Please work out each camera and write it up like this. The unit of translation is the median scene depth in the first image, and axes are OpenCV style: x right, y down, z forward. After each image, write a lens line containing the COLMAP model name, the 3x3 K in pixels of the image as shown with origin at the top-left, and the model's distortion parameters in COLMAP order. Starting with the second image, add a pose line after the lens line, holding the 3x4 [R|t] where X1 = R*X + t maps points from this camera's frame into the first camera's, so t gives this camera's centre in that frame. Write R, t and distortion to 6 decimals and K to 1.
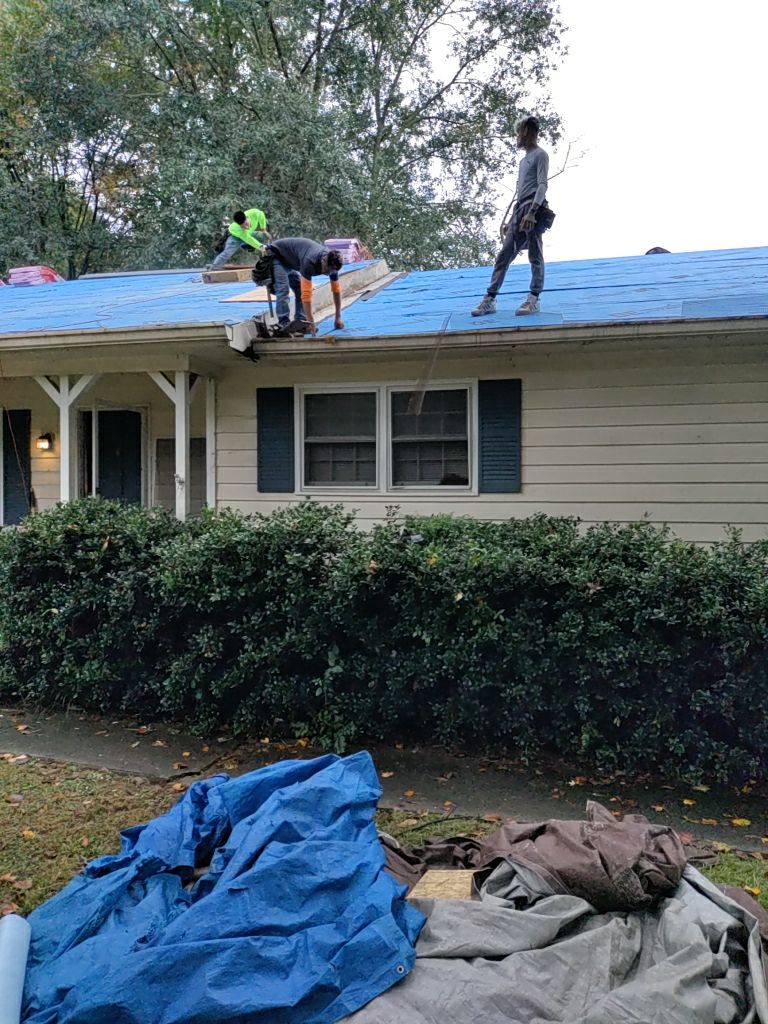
lens RADIAL K [[745.1, 0, 388.0], [0, 745.1, 510.1], [0, 0, 1]] dist [0.028010, -0.026382]
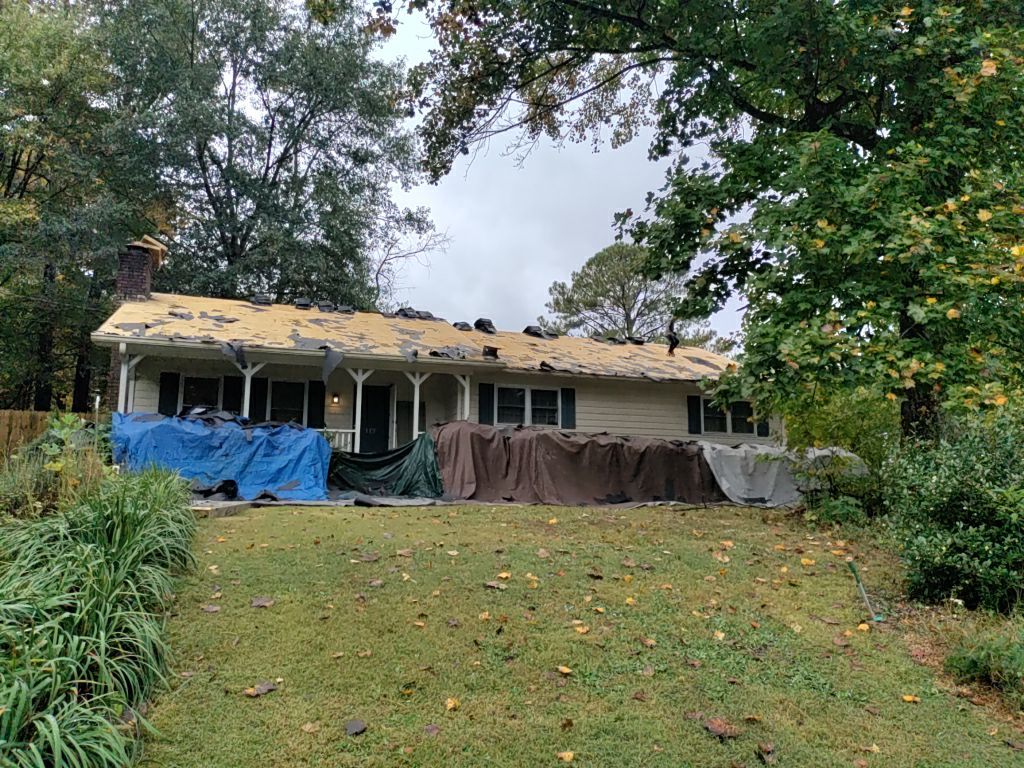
lens RADIAL K [[745.1, 0, 513.0], [0, 745.1, 388.3], [0, 0, 1]] dist [0.028010, -0.026382]
pose [[0.827037, 0.080332, 0.556378, -1.814445], [0.007898, 0.987979, -0.154388, 0.293828], [-0.562092, 0.132080, 0.816461, -1.343820]]
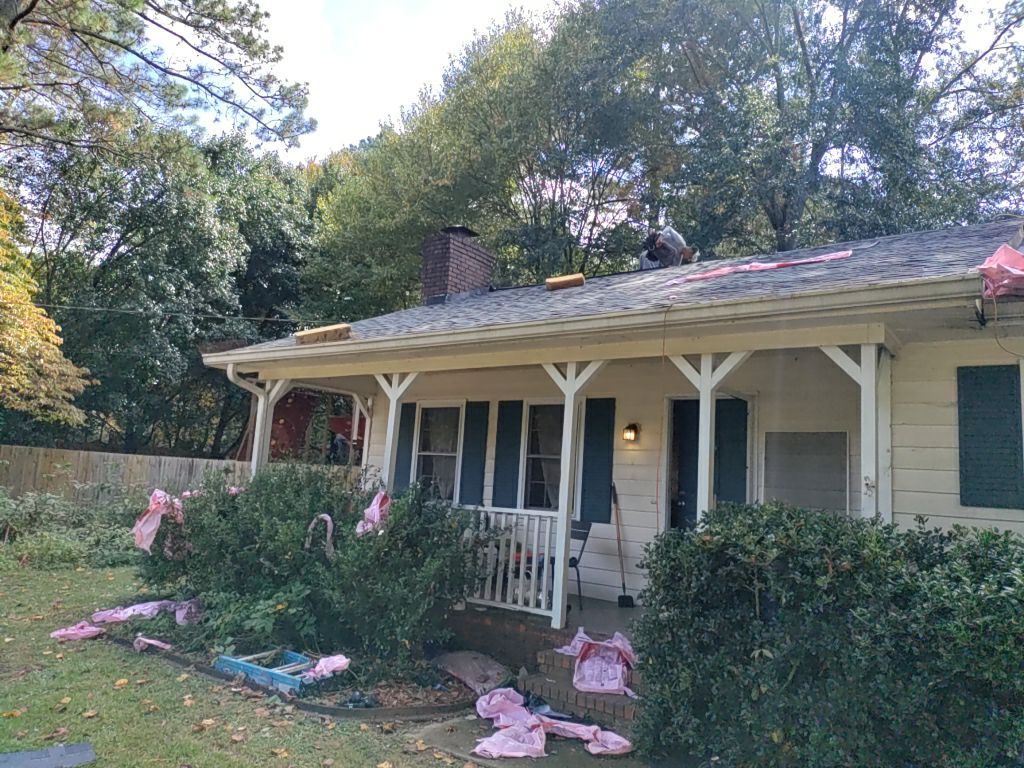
lens RADIAL K [[745.1, 0, 515.7], [0, 745.1, 382.2], [0, 0, 1]] dist [0.028010, -0.026382]
pose [[0.919590, -0.000894, -0.392878, -0.358433], [-0.067130, 0.984934, -0.159369, 0.004606], [0.387101, 0.172929, 0.905676, 0.173820]]
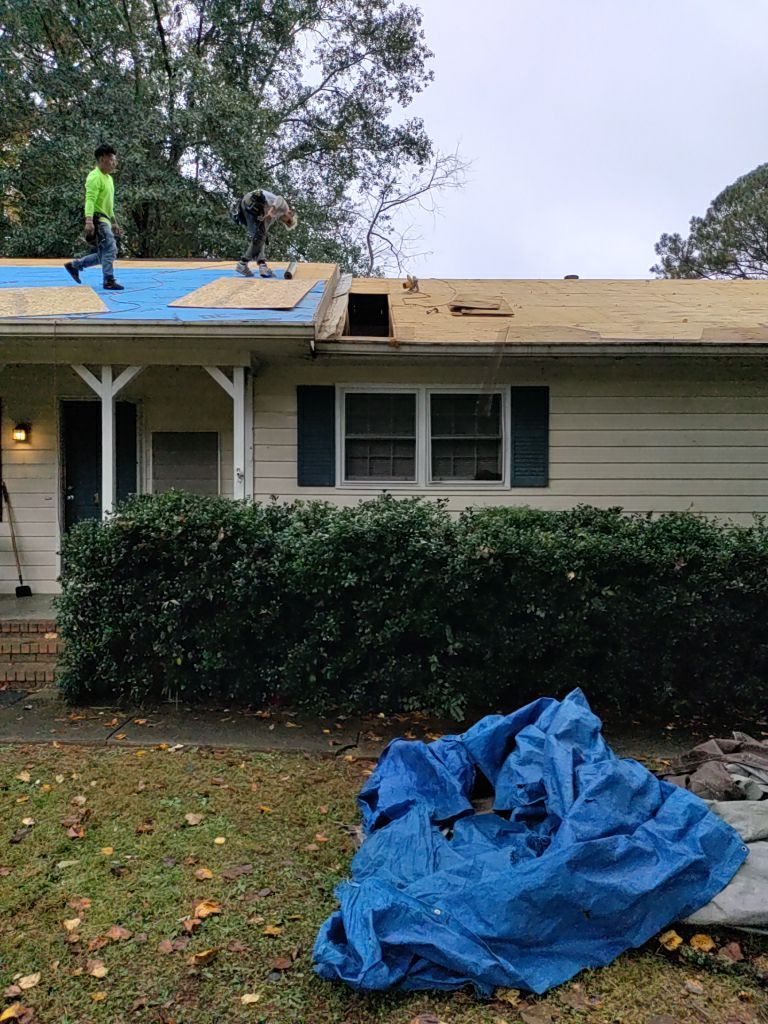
lens RADIAL K [[745.1, 0, 382.0], [0, 745.1, 509.6], [0, 0, 1]] dist [0.028010, -0.026382]
pose [[0.967170, -0.003994, 0.254098, -0.403804], [0.004007, 0.999992, 0.000468, 0.010472], [-0.254098, 0.000566, 0.967178, -0.034755]]
